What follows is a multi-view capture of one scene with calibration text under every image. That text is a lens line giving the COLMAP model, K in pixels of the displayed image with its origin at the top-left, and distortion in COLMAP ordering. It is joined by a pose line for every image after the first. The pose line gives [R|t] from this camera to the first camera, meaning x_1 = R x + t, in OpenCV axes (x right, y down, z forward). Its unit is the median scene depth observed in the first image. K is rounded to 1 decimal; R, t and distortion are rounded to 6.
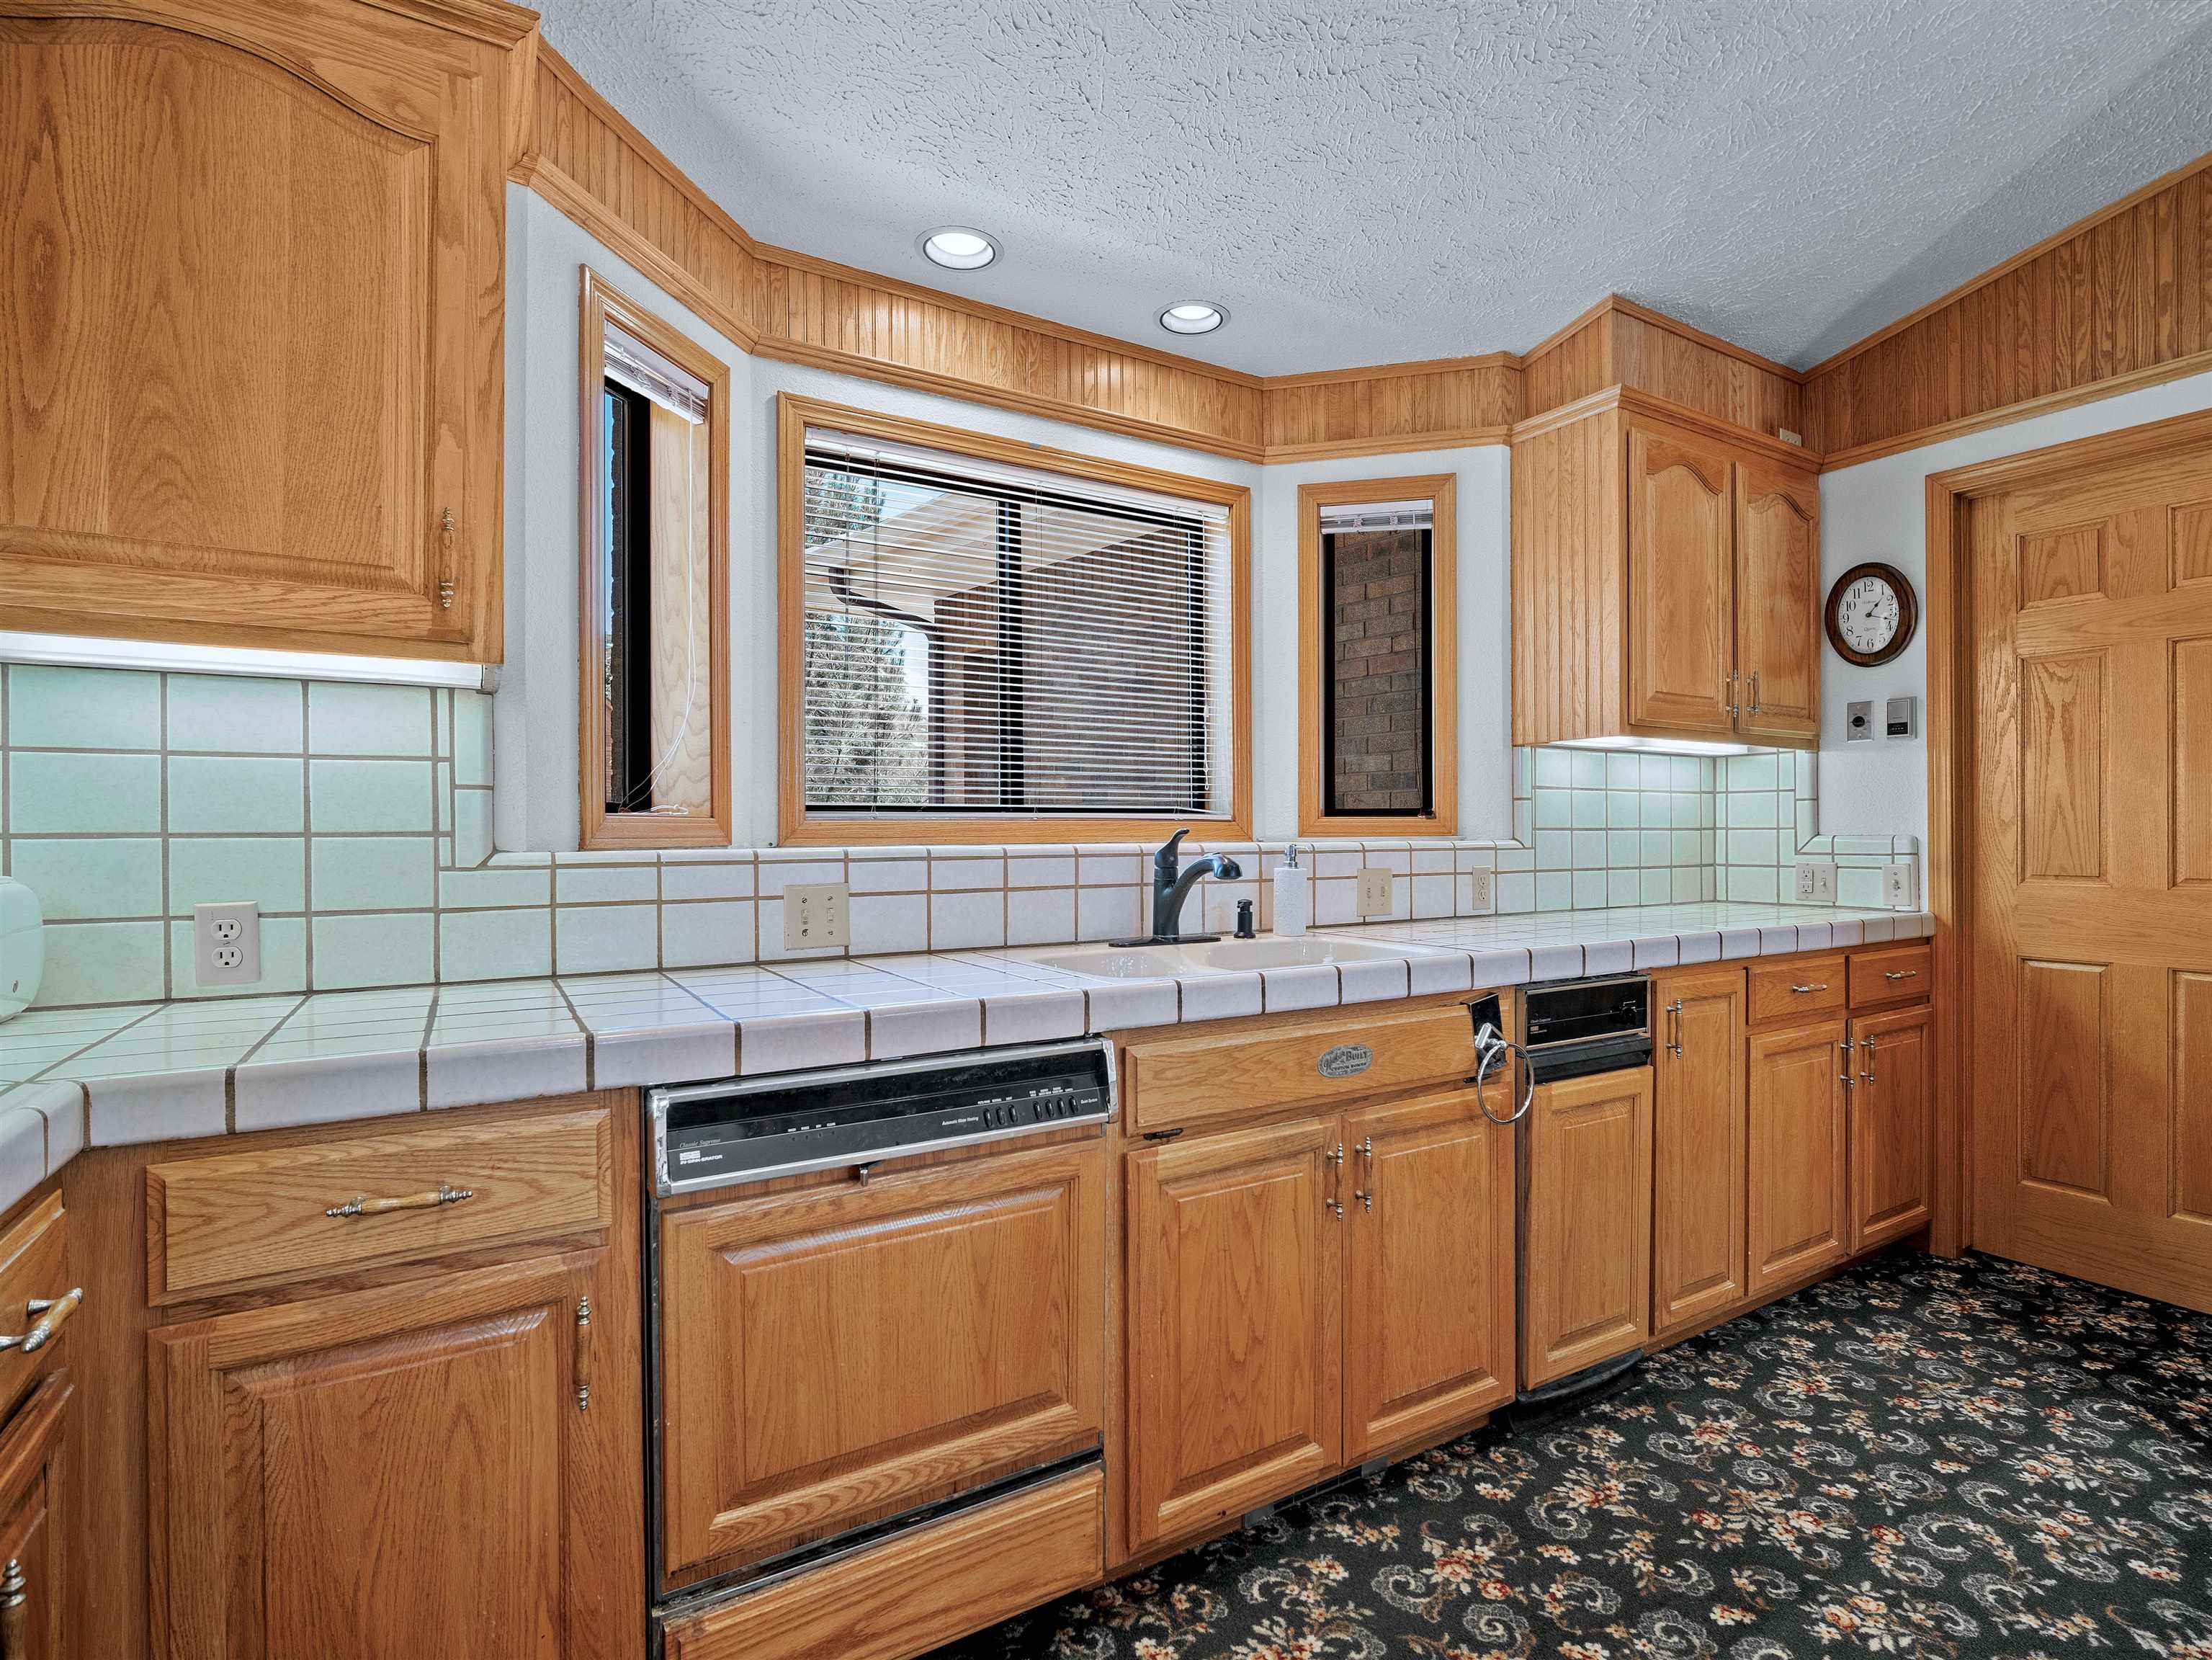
lens RADIAL K [[1107.6, 0, 1114.6], [0, 1107.6, 836.5], [0, 0, 1]] dist [-0.011958, 0.002617]
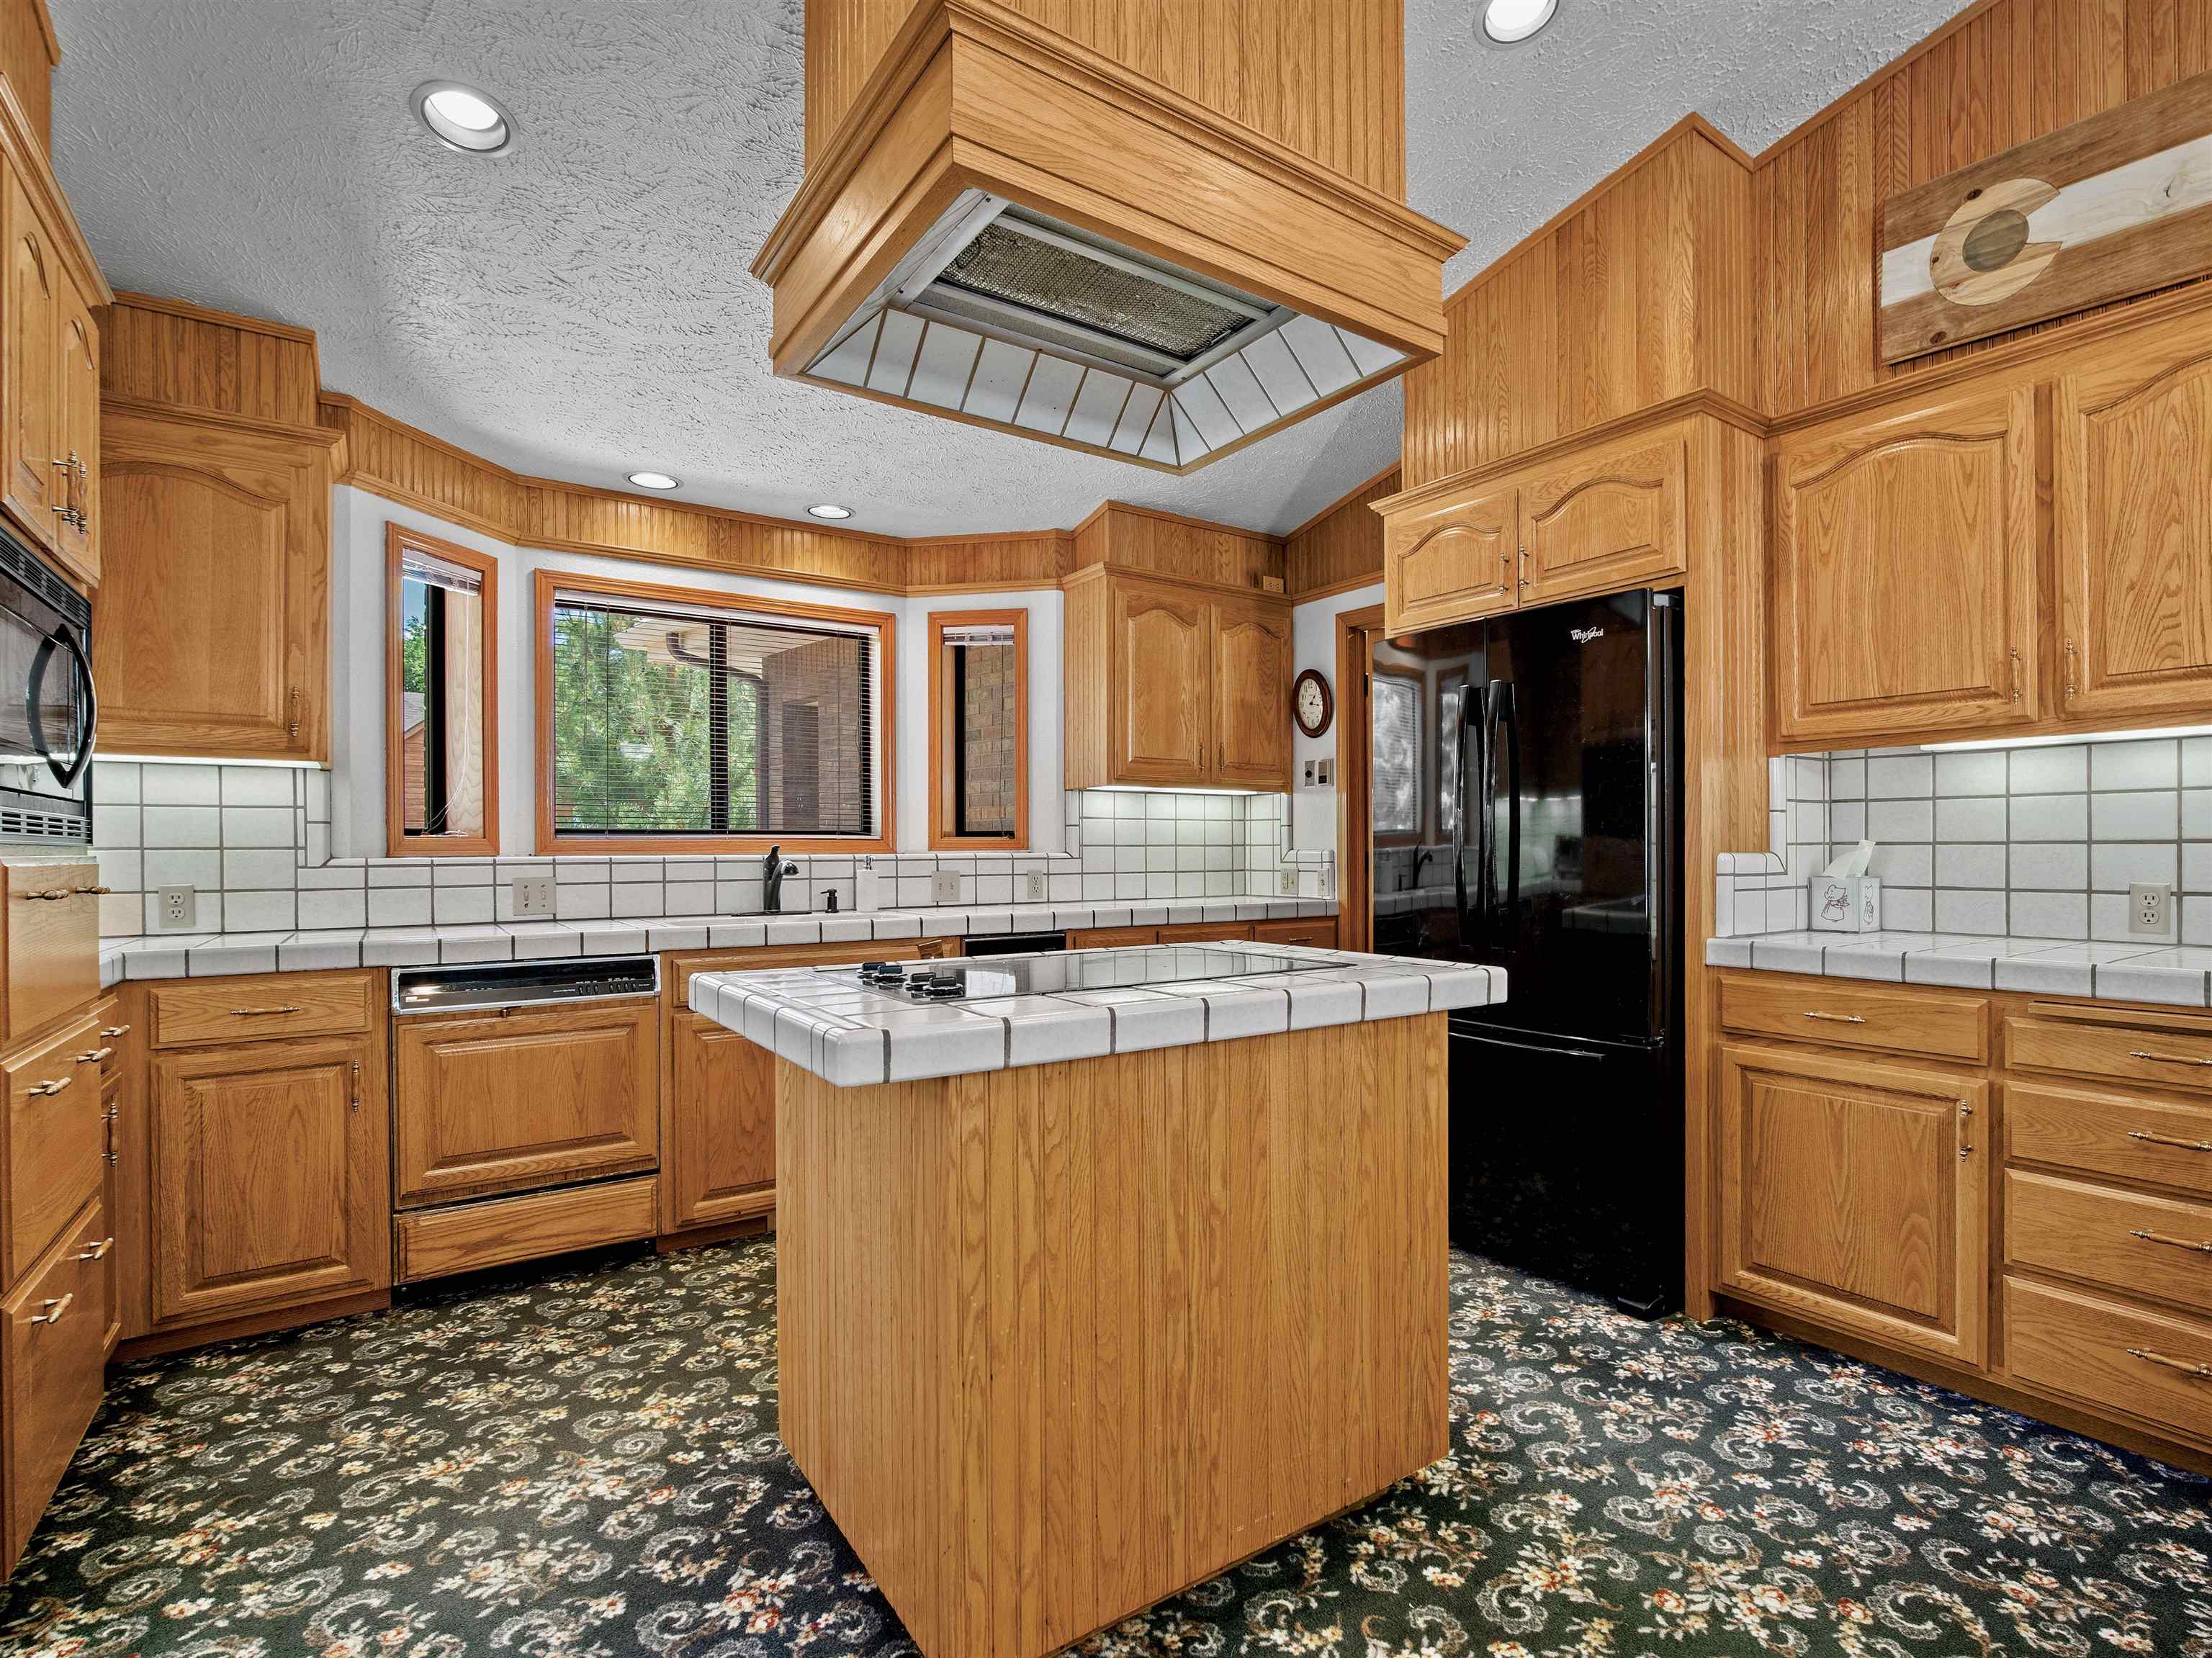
lens RADIAL K [[1085.7, 0, 1136.4], [0, 1085.7, 854.3], [0, 0, 1]] dist [-0.012953, 0.003202]
pose [[0.997372, -0.000628, 0.072454, 0.469369], [0.000566, 0.999999, 0.000872, 0.005280], [-0.072455, -0.000828, 0.997371, -0.643811]]
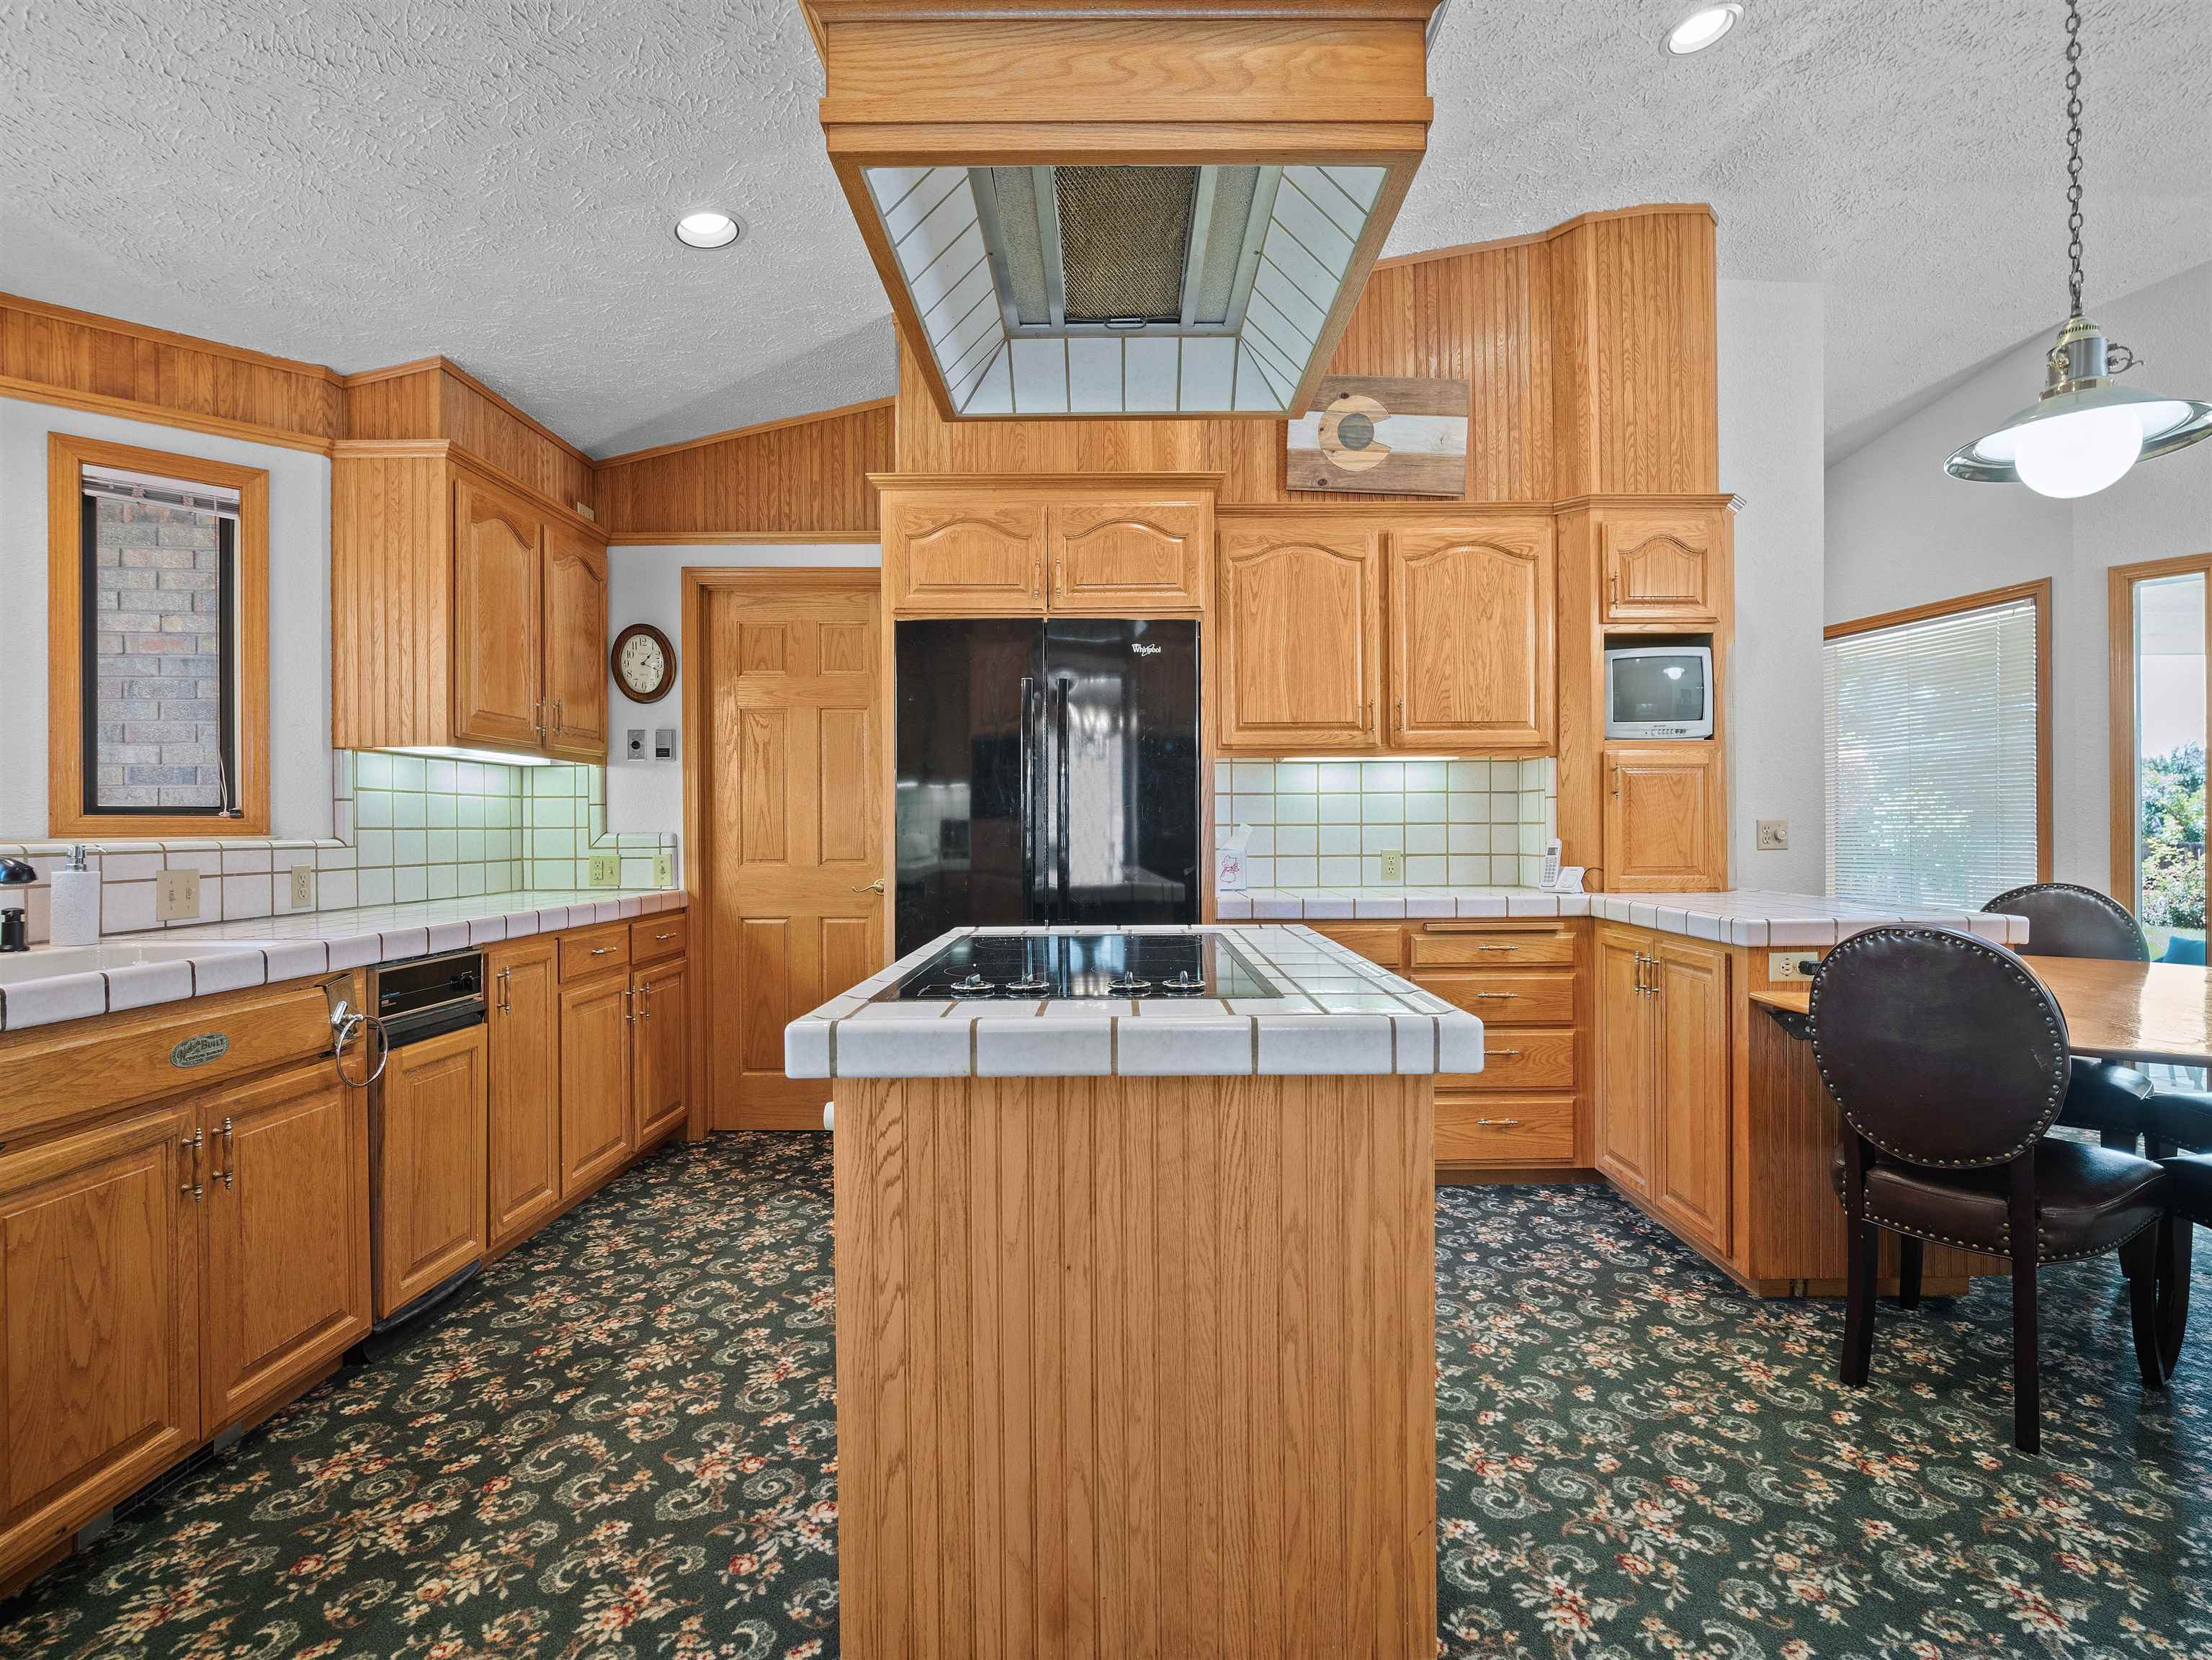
lens RADIAL K [[1107.6, 0, 1140.7], [0, 1107.6, 821.7], [0, 0, 1]] dist [-0.011958, 0.002617]
pose [[0.514176, 0.004021, 0.857675, -0.180100], [0.008450, 0.999917, -0.009753, 0.004426], [-0.857643, 0.012262, 0.514099, -0.236743]]
